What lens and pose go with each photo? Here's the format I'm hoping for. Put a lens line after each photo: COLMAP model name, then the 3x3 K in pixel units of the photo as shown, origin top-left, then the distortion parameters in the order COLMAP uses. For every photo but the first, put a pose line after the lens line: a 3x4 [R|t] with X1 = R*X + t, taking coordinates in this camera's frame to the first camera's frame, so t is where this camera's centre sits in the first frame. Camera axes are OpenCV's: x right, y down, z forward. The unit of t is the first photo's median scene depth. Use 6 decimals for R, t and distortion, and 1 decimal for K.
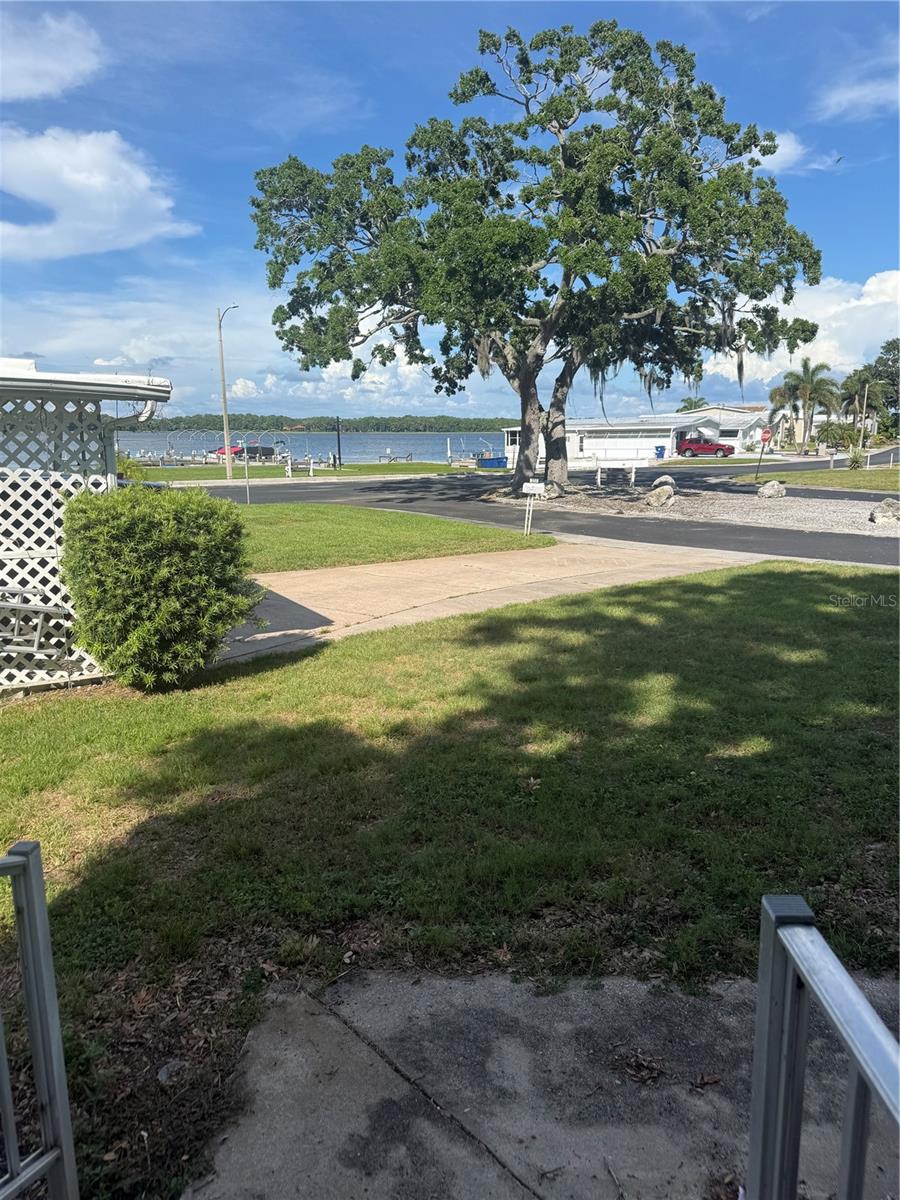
lens RADIAL K [[842.8, 0, 450.1], [0, 842.8, 603.2], [0, 0, 1]] dist [0.050605, -0.060429]
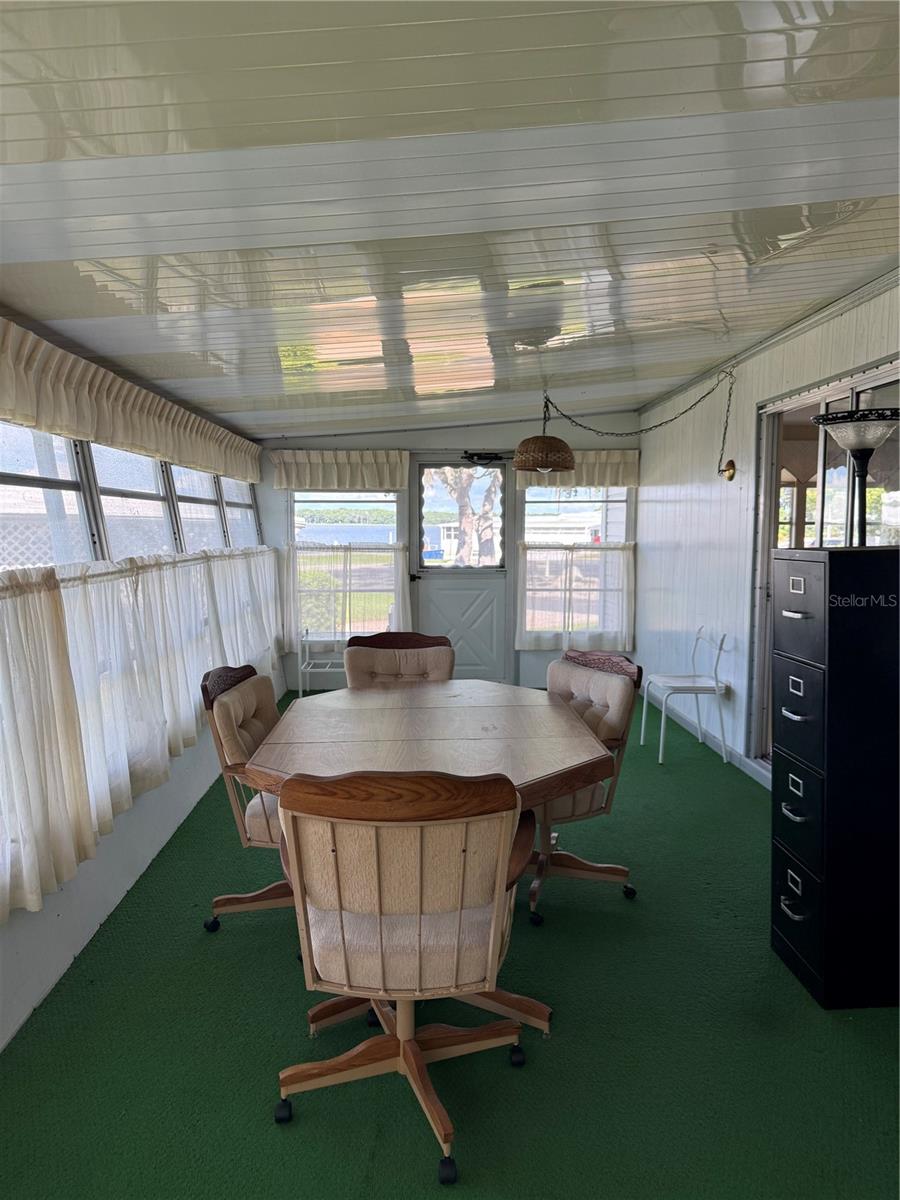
lens RADIAL K [[842.8, 0, 450.4], [0, 842.8, 599.4], [0, 0, 1]] dist [0.050605, -0.060429]
pose [[0.996939, 0.000319, 0.078185, -0.032174], [0.008368, 0.993812, -0.110757, 0.045490], [-0.077736, 0.111072, 0.990767, -0.286770]]
